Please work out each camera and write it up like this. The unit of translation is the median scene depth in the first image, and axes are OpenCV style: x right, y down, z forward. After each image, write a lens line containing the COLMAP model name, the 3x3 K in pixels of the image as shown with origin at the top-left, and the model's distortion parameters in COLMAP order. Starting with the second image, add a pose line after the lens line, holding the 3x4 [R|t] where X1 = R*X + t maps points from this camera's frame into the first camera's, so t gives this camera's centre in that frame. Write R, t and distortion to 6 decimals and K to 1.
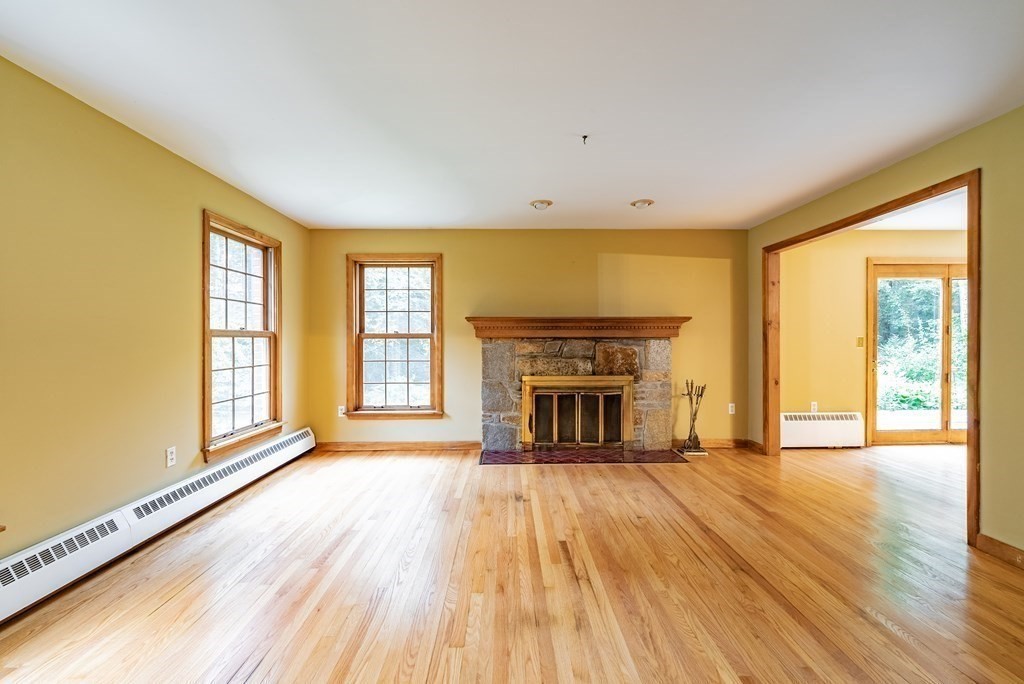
lens RADIAL K [[423.8, 0, 505.1], [0, 423.8, 343.2], [0, 0, 1]] dist [0.001232, -0.001308]
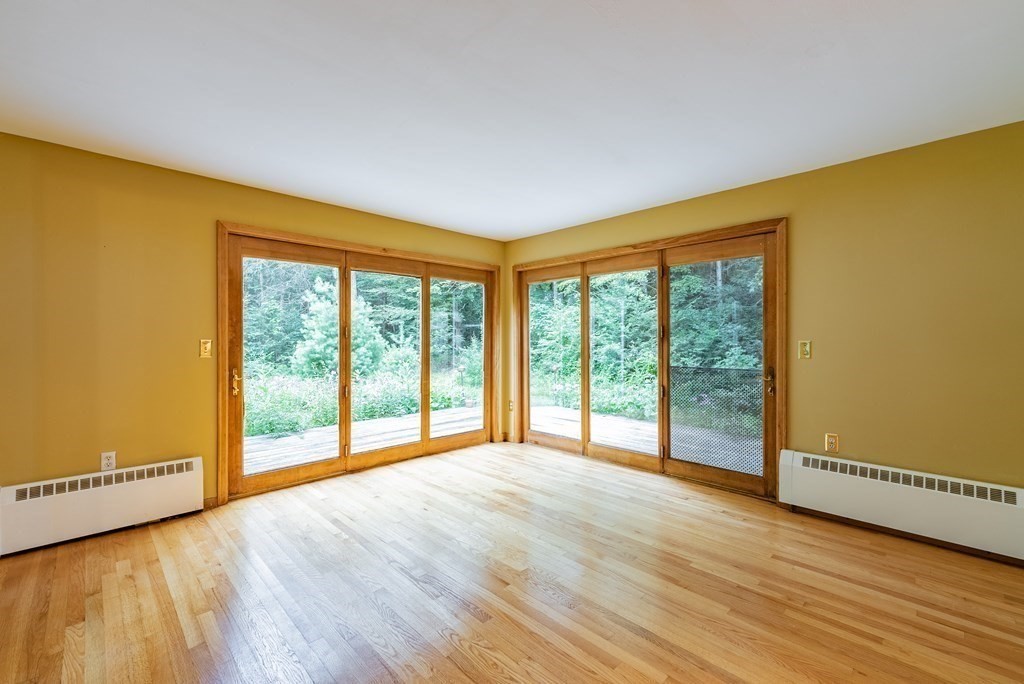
lens RADIAL K [[423.8, 0, 511.1], [0, 423.8, 341.7], [0, 0, 1]] dist [0.001232, -0.001308]
pose [[0.732057, -0.000440, 0.681243, 0.767733], [0.001945, 0.999997, -0.001444, -0.011835], [-0.681240, 0.002383, 0.732056, 0.206981]]
